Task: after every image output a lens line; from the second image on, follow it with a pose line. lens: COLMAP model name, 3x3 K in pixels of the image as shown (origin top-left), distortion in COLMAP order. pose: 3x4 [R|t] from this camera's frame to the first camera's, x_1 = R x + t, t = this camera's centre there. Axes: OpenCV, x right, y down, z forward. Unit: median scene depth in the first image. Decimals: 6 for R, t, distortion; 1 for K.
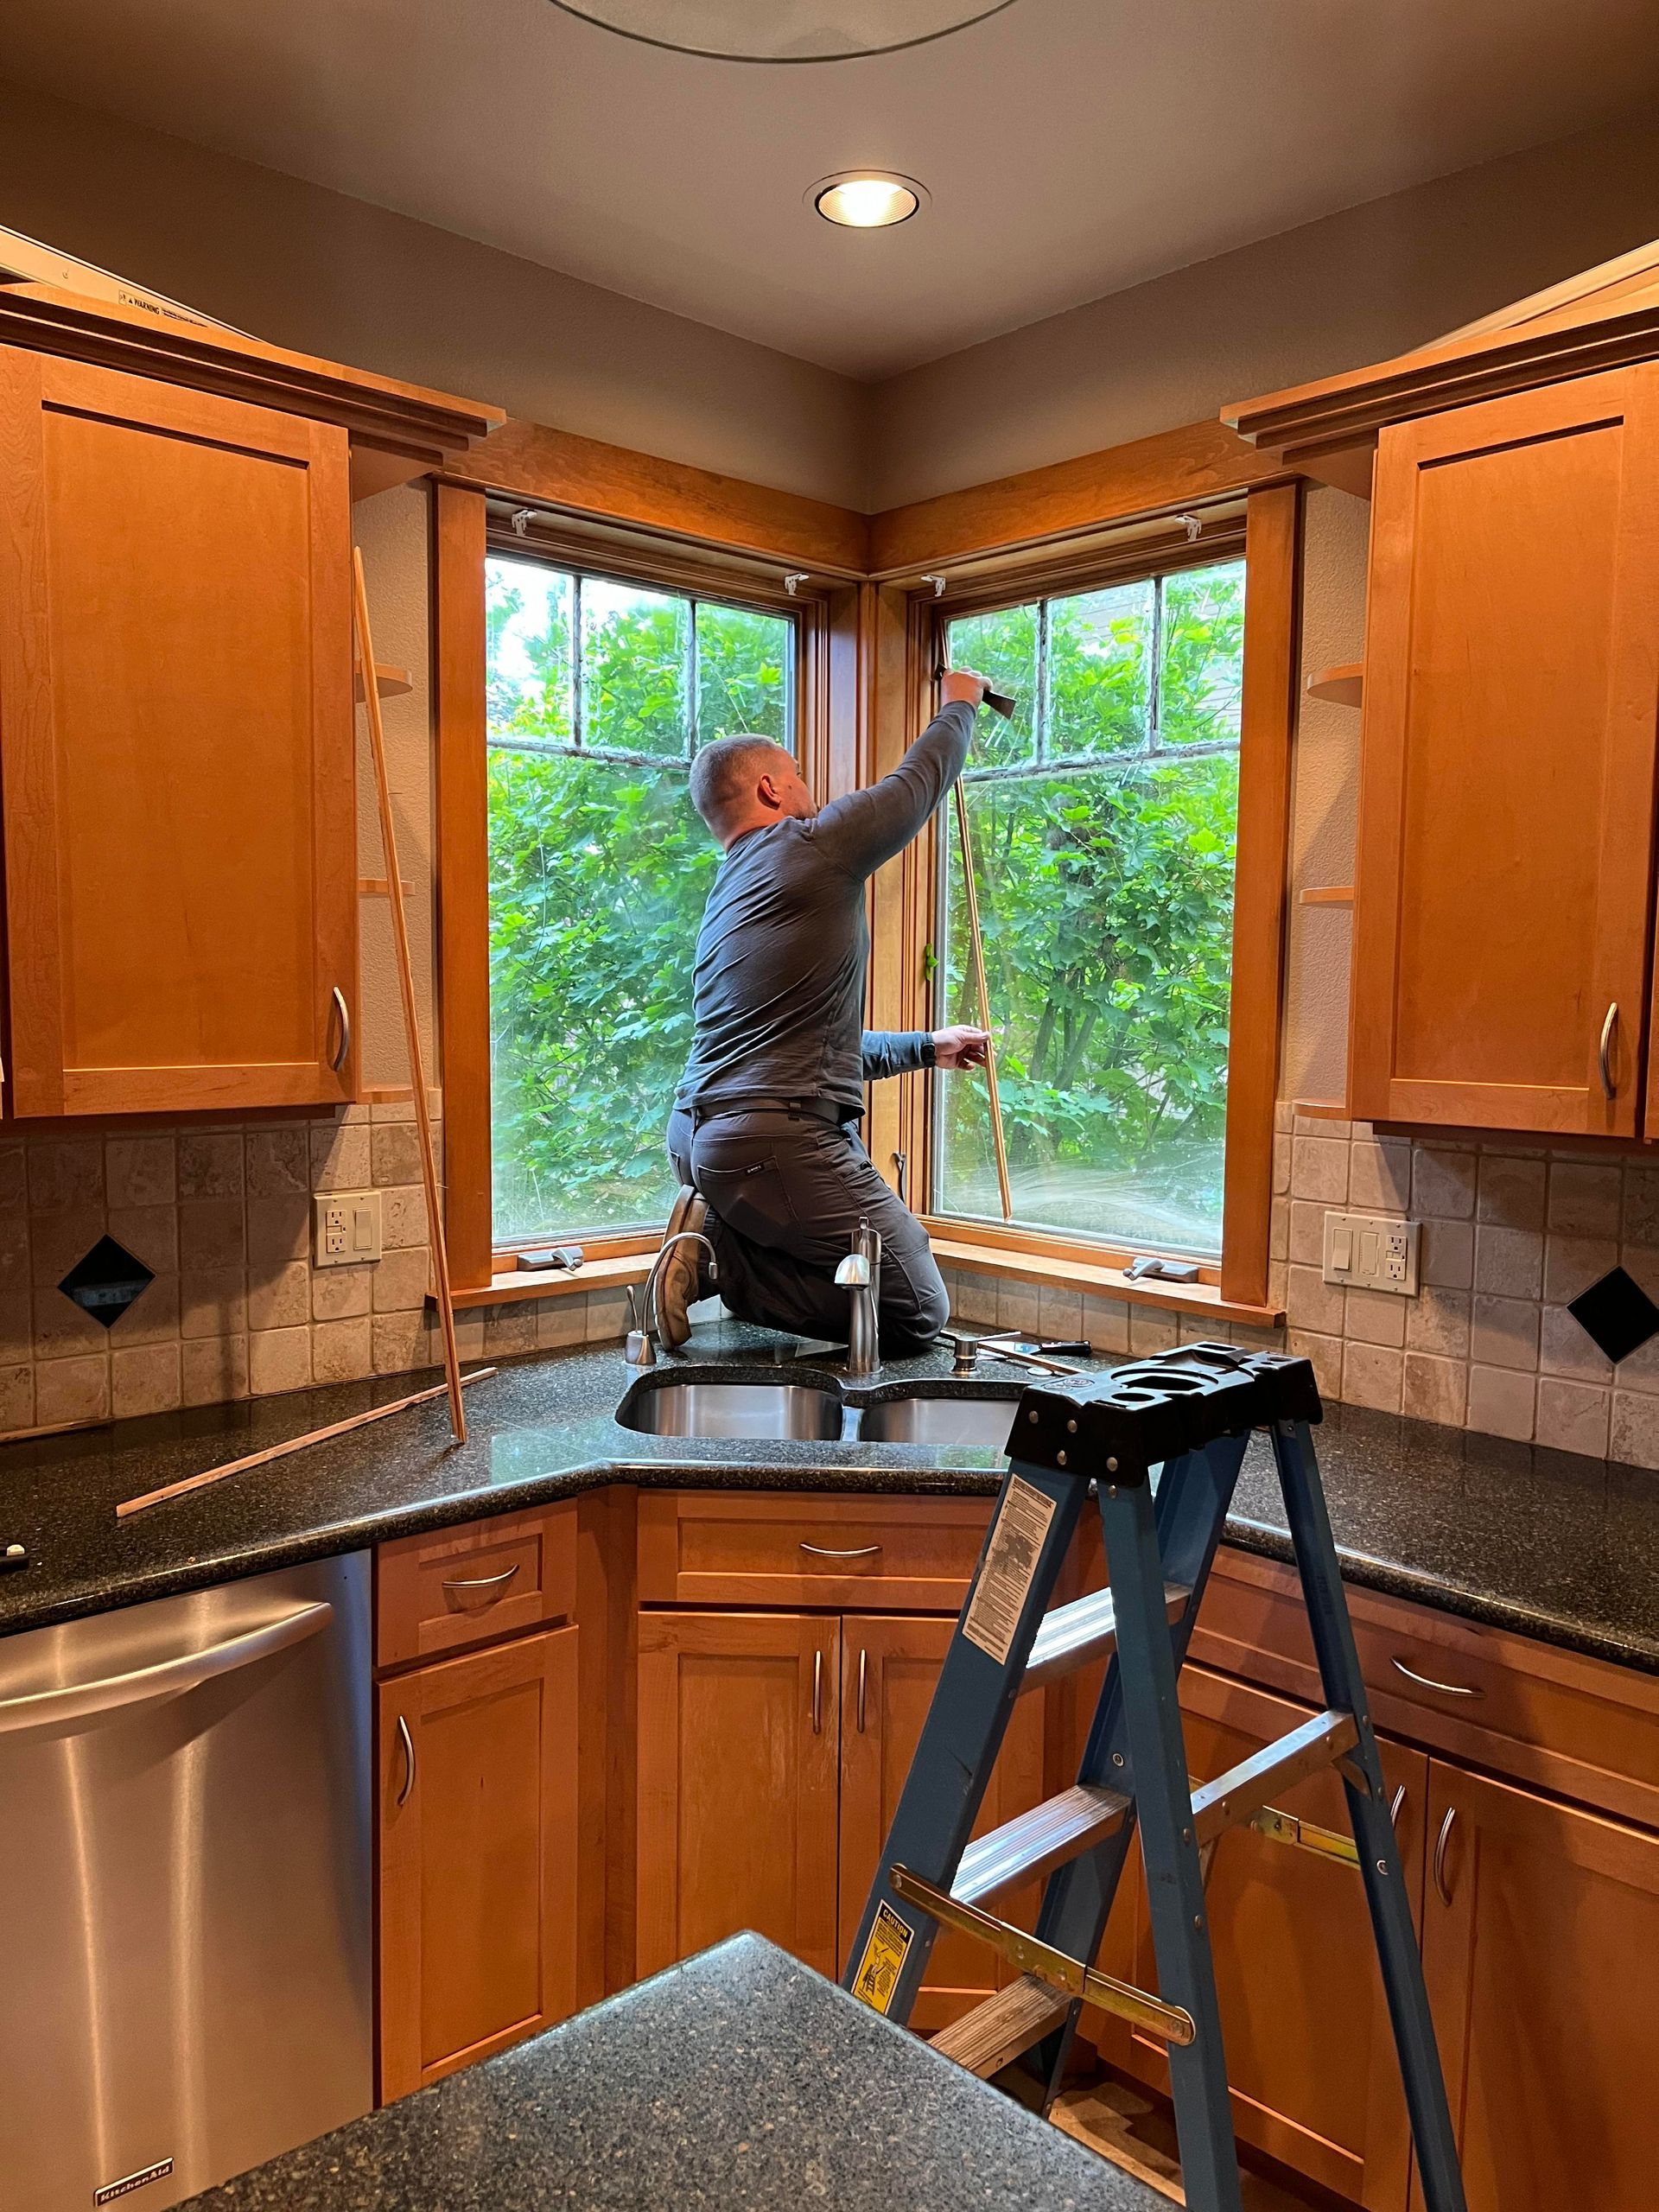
lens RADIAL K [[1668.1, 0, 827.3], [0, 1668.1, 1113.3], [0, 0, 1]] dist [0.016362, -0.004922]
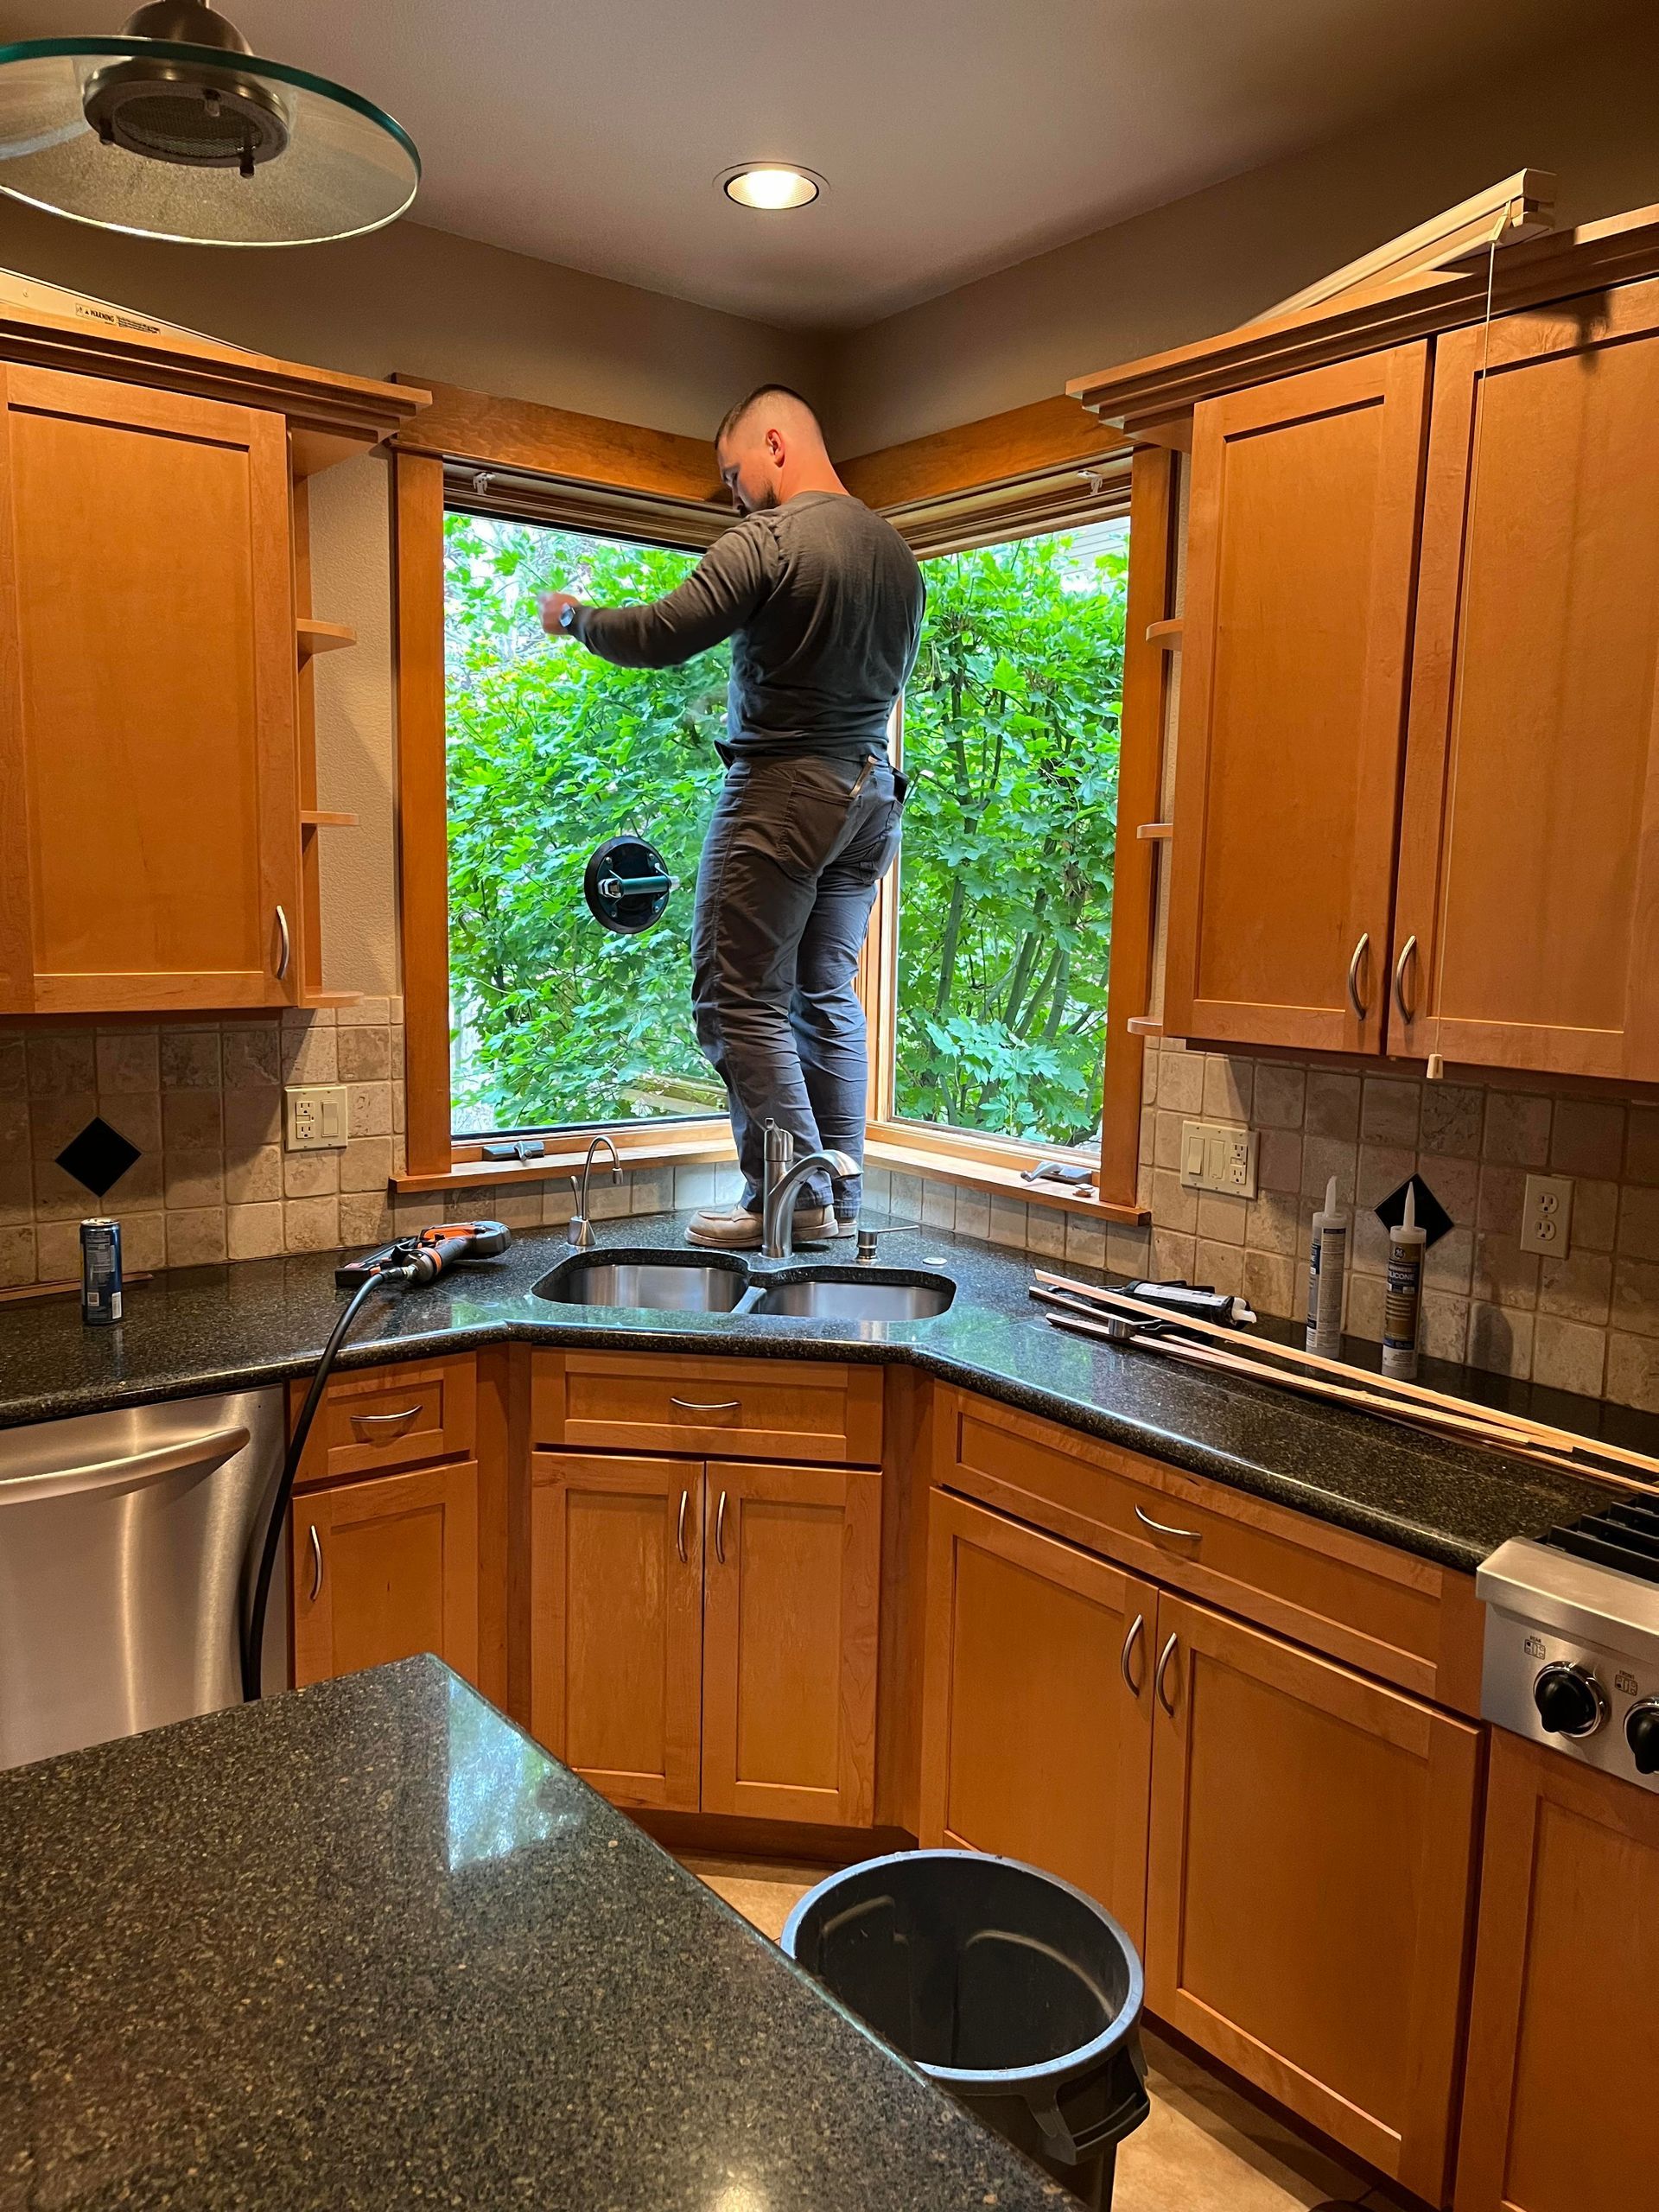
lens RADIAL K [[1668.1, 0, 830.4], [0, 1668.1, 1100.7], [0, 0, 1]] dist [0.016362, -0.004922]
pose [[0.996190, 0.019909, -0.084910, 0.180165], [-0.016247, 0.998917, 0.043609, 0.002138], [0.085687, -0.042063, 0.995434, -0.117789]]
